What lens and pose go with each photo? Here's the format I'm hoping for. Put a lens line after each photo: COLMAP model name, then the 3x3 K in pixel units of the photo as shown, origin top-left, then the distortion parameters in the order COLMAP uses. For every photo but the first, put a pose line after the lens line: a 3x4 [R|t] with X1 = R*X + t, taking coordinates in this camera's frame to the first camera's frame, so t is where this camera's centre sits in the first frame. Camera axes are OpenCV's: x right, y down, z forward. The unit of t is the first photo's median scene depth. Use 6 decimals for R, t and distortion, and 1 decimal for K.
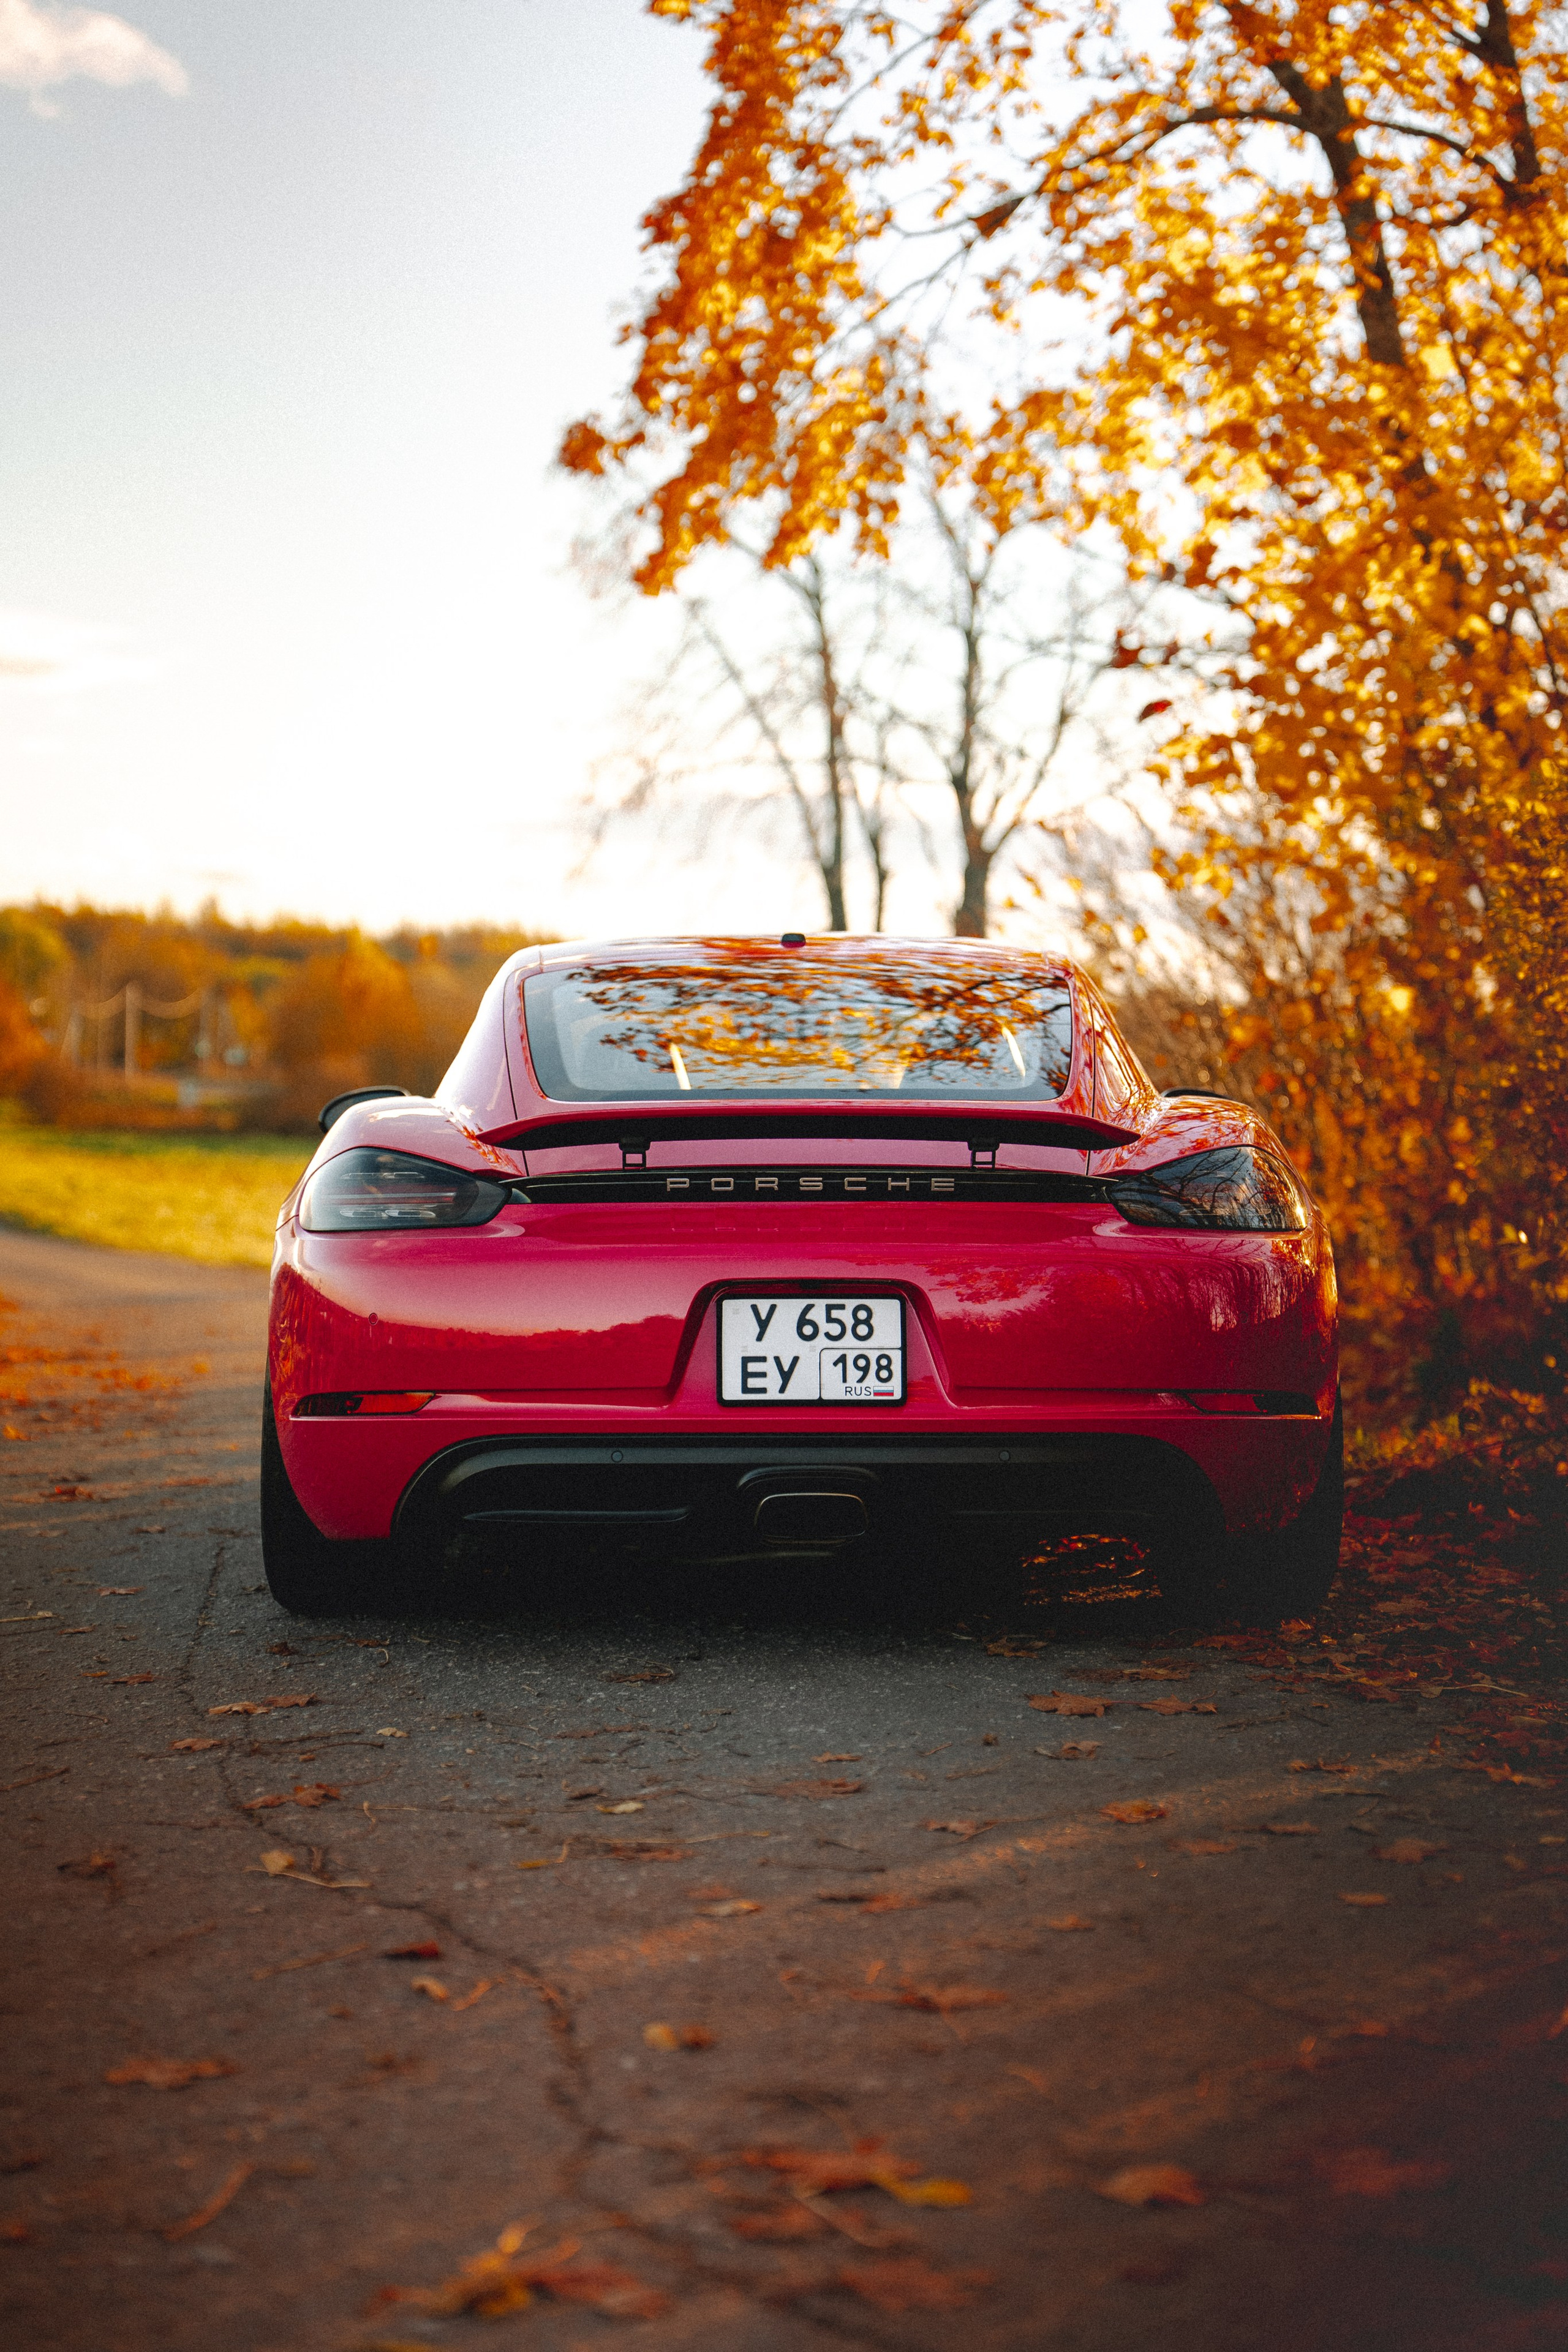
lens RADIAL K [[4350.9, 0, 783.9], [0, 4350.9, 1175.4], [0, 0, 1]] dist [-0.213637, 0.000000]
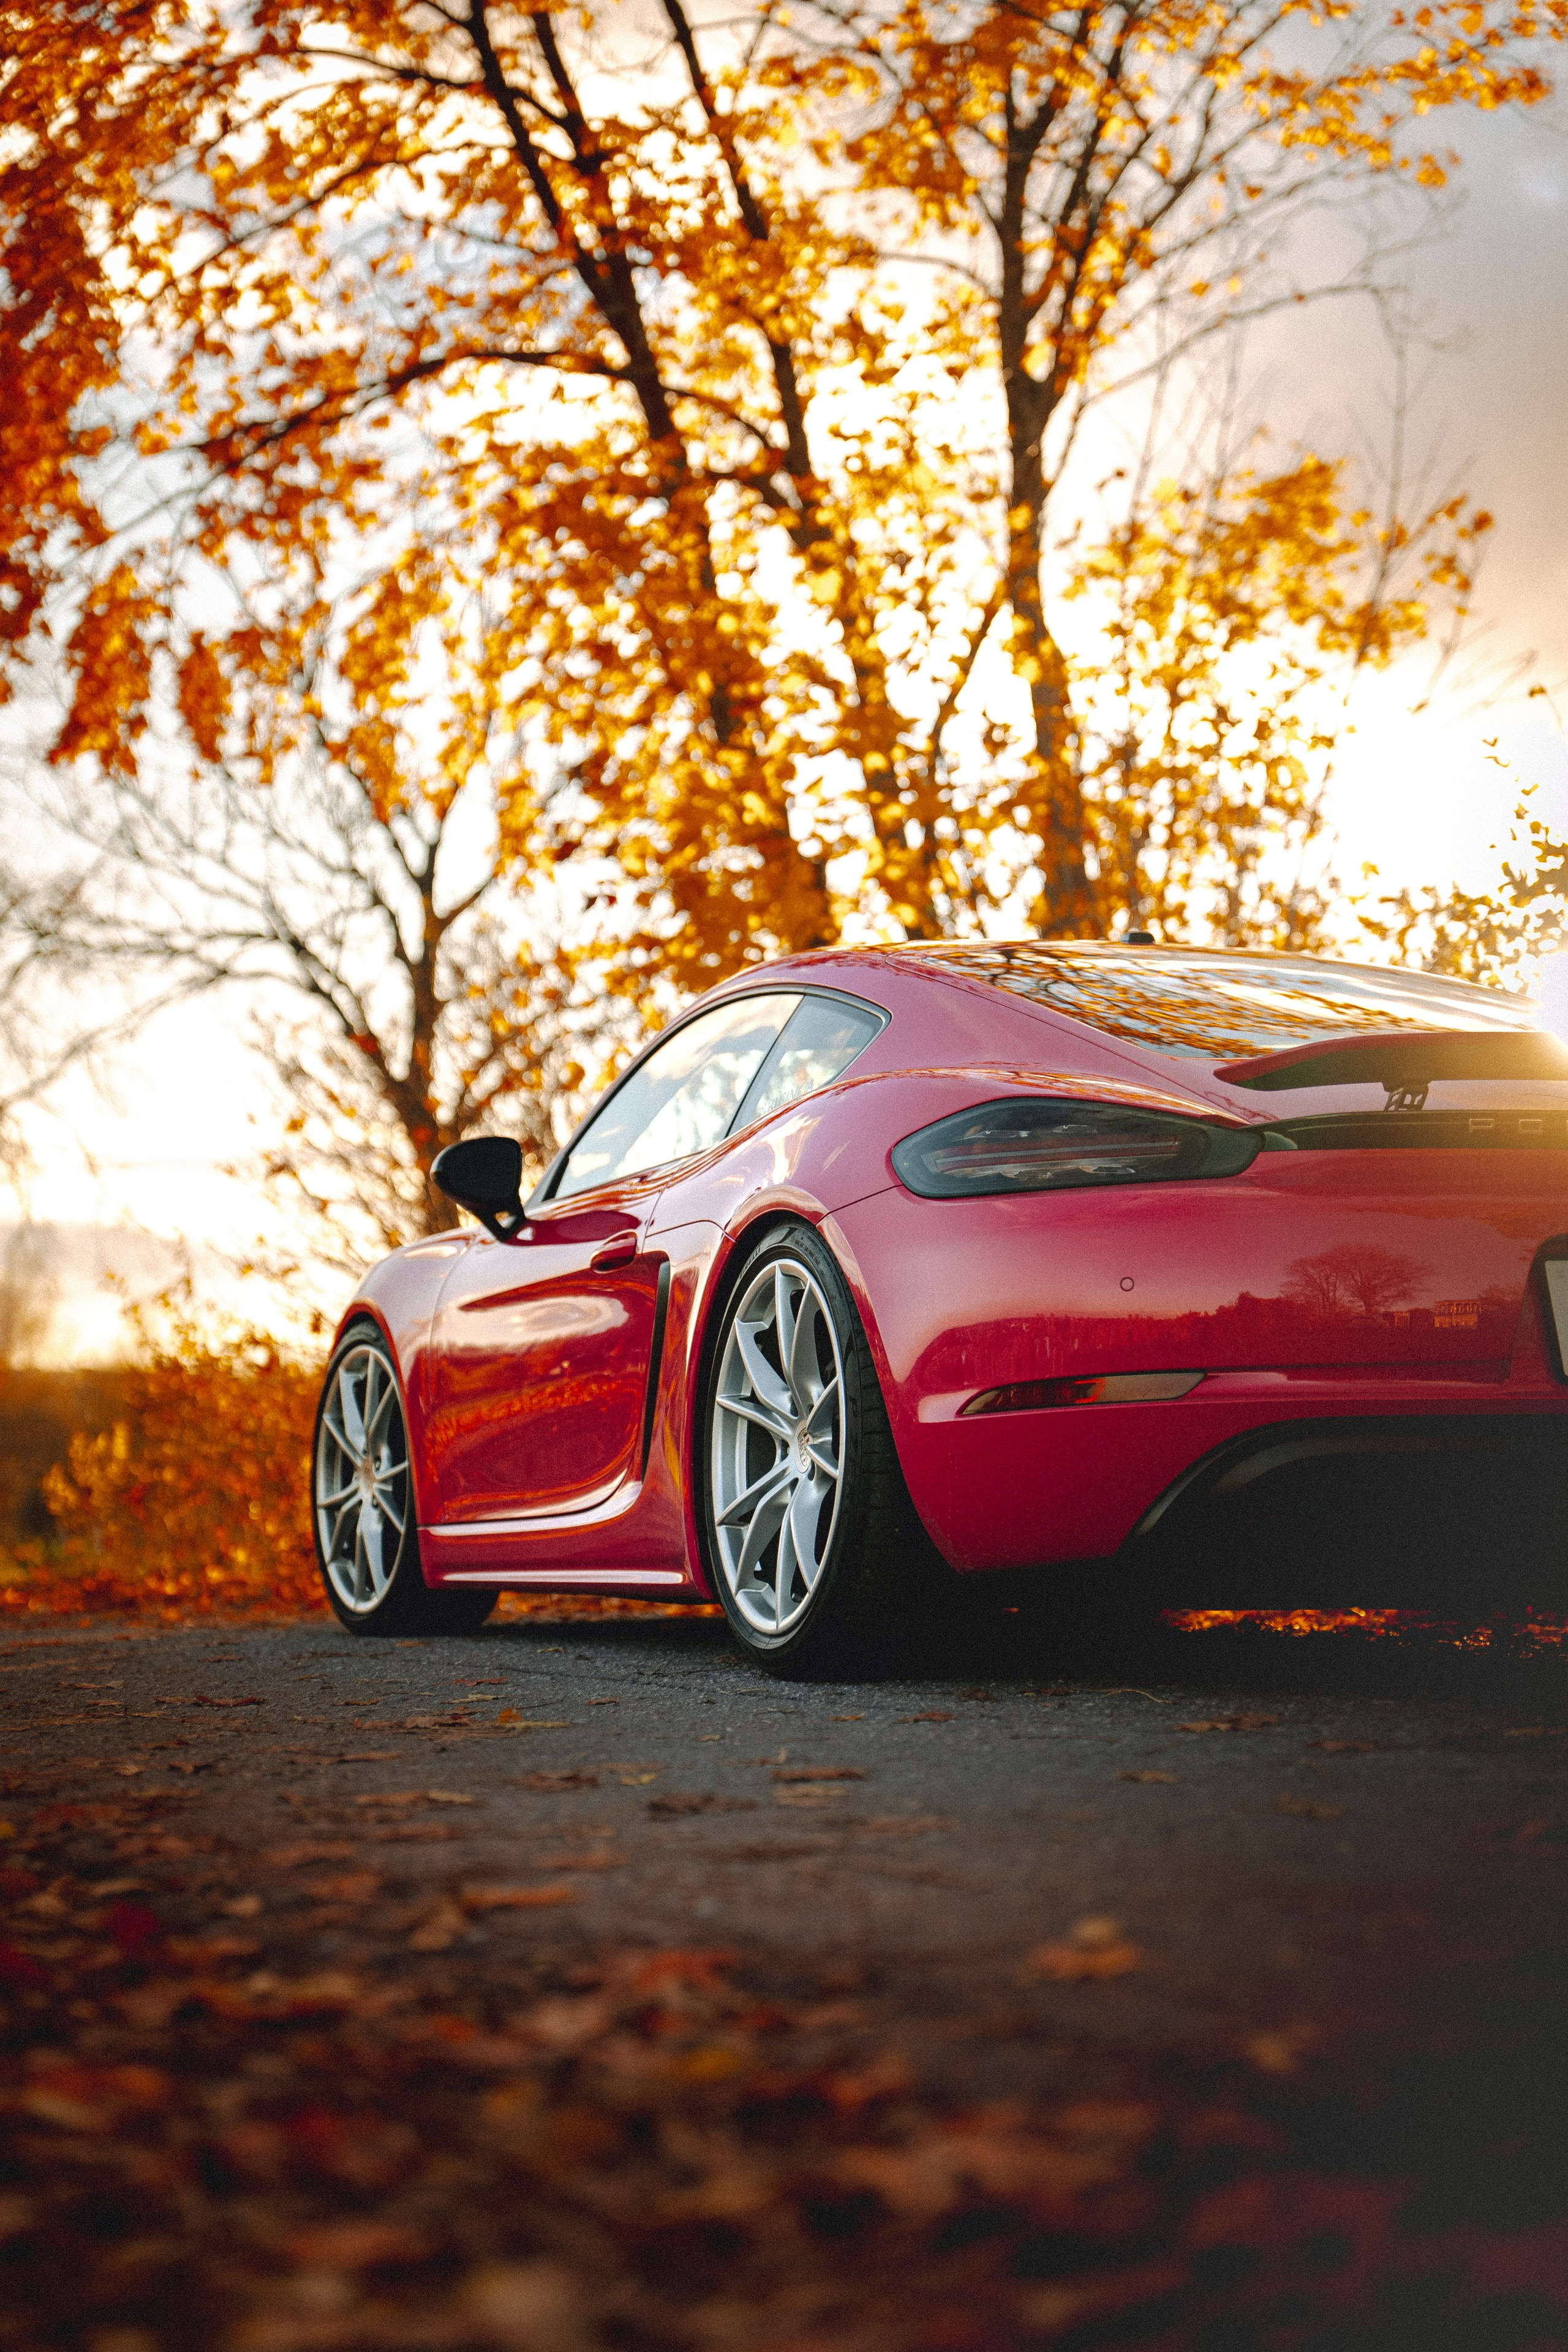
lens RADIAL K [[3784.5, 0, 781.7], [0, 3784.5, 1196.7], [0, 0, 1]] dist [0.153194, 0.000000]
pose [[0.937486, 0.021808, 0.347339, -0.413129], [0.004623, 0.997166, -0.075084, 0.071525], [-0.347992, 0.071996, 0.934729, 0.355376]]
